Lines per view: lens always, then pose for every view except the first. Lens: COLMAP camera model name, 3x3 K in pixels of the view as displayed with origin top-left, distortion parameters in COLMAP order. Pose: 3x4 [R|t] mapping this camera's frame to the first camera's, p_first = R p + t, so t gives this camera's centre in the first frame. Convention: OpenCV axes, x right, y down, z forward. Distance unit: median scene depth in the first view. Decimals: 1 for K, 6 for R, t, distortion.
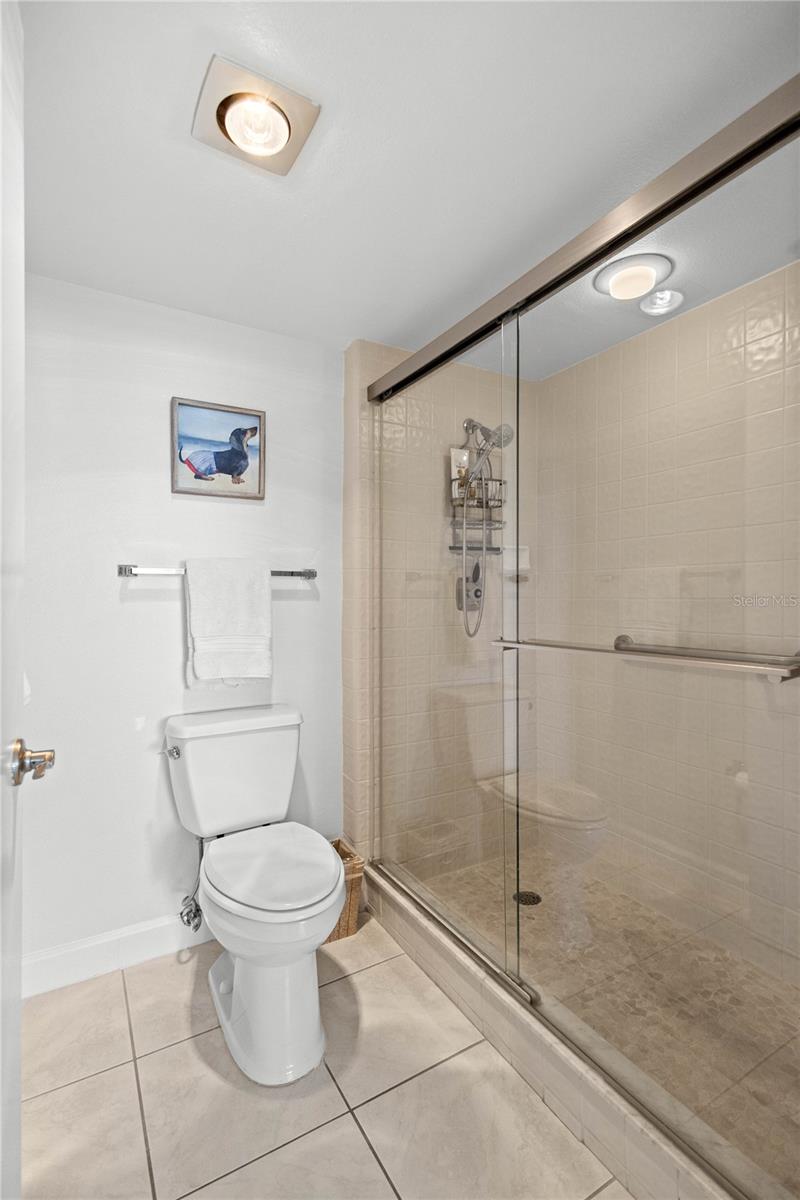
lens RADIAL K [[556.1, 0, 402.1], [0, 556.1, 600.8], [0, 0, 1]] dist [0.006717, 0.000106]
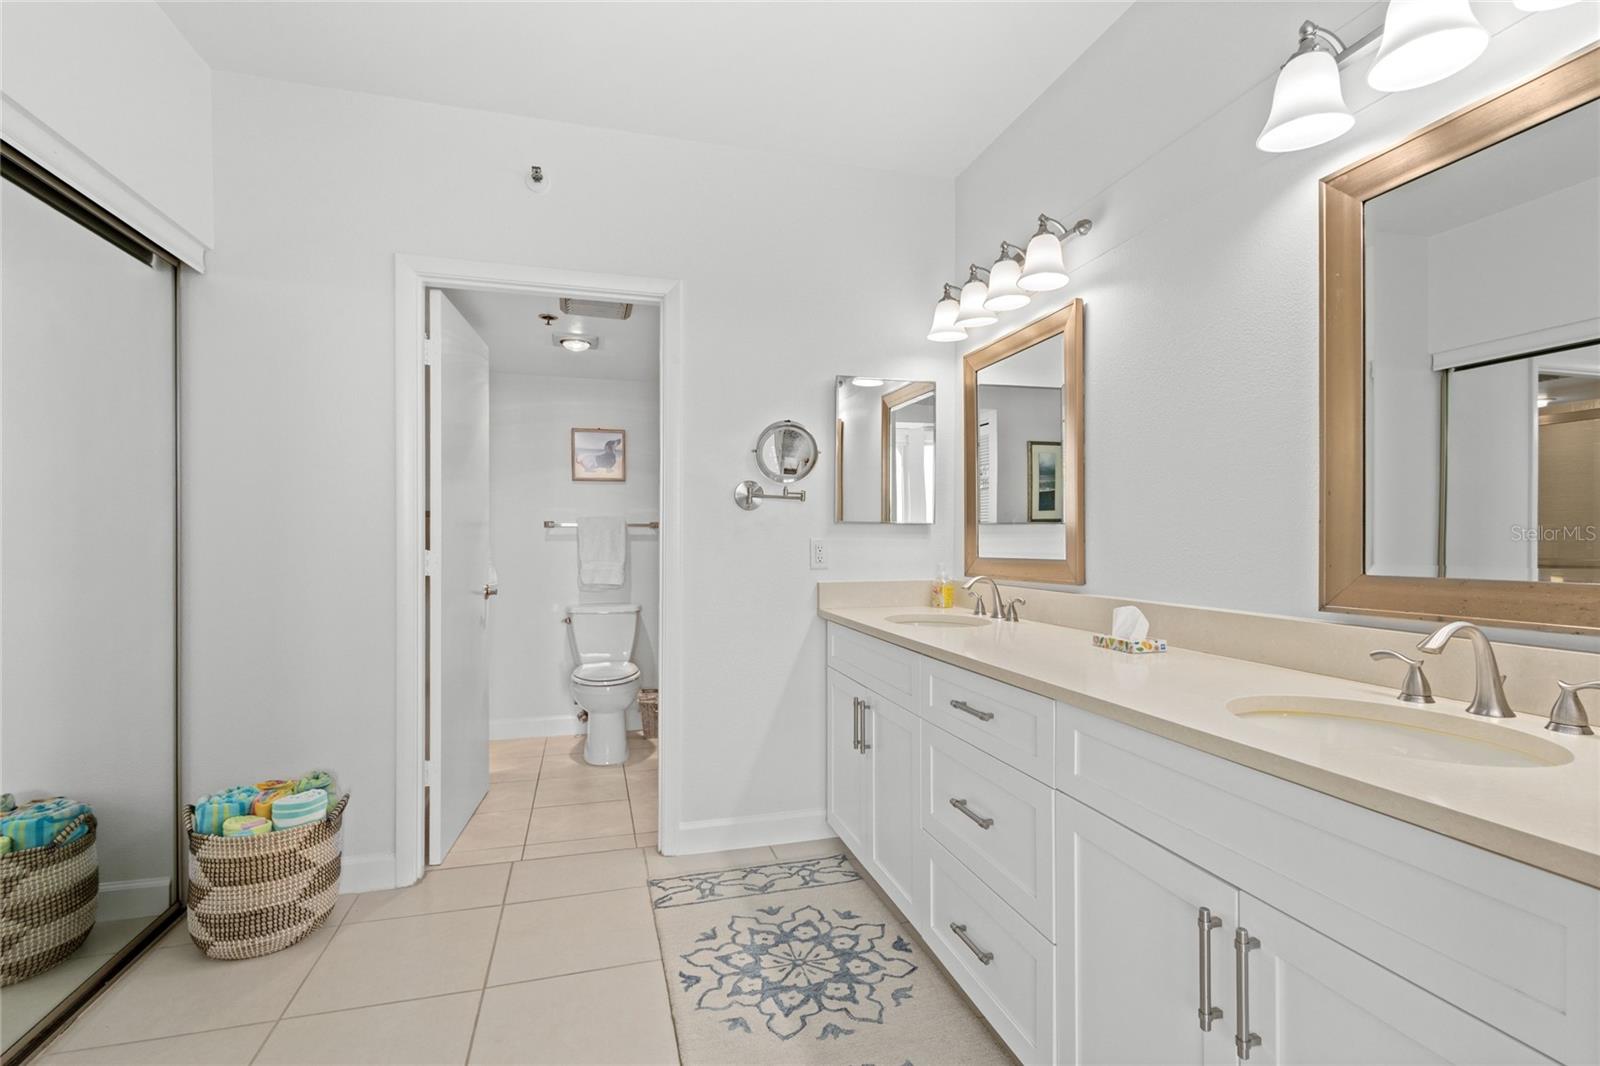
lens RADIAL K [[741.5, 0, 802.0], [0, 741.5, 539.4], [0, 0, 1]] dist [0.006717, 0.000106]
pose [[0.967797, 0.003250, -0.251710, 0.881504], [-0.001298, 0.999968, 0.007920, -0.024659], [0.251727, -0.007338, 0.967770, -1.101200]]
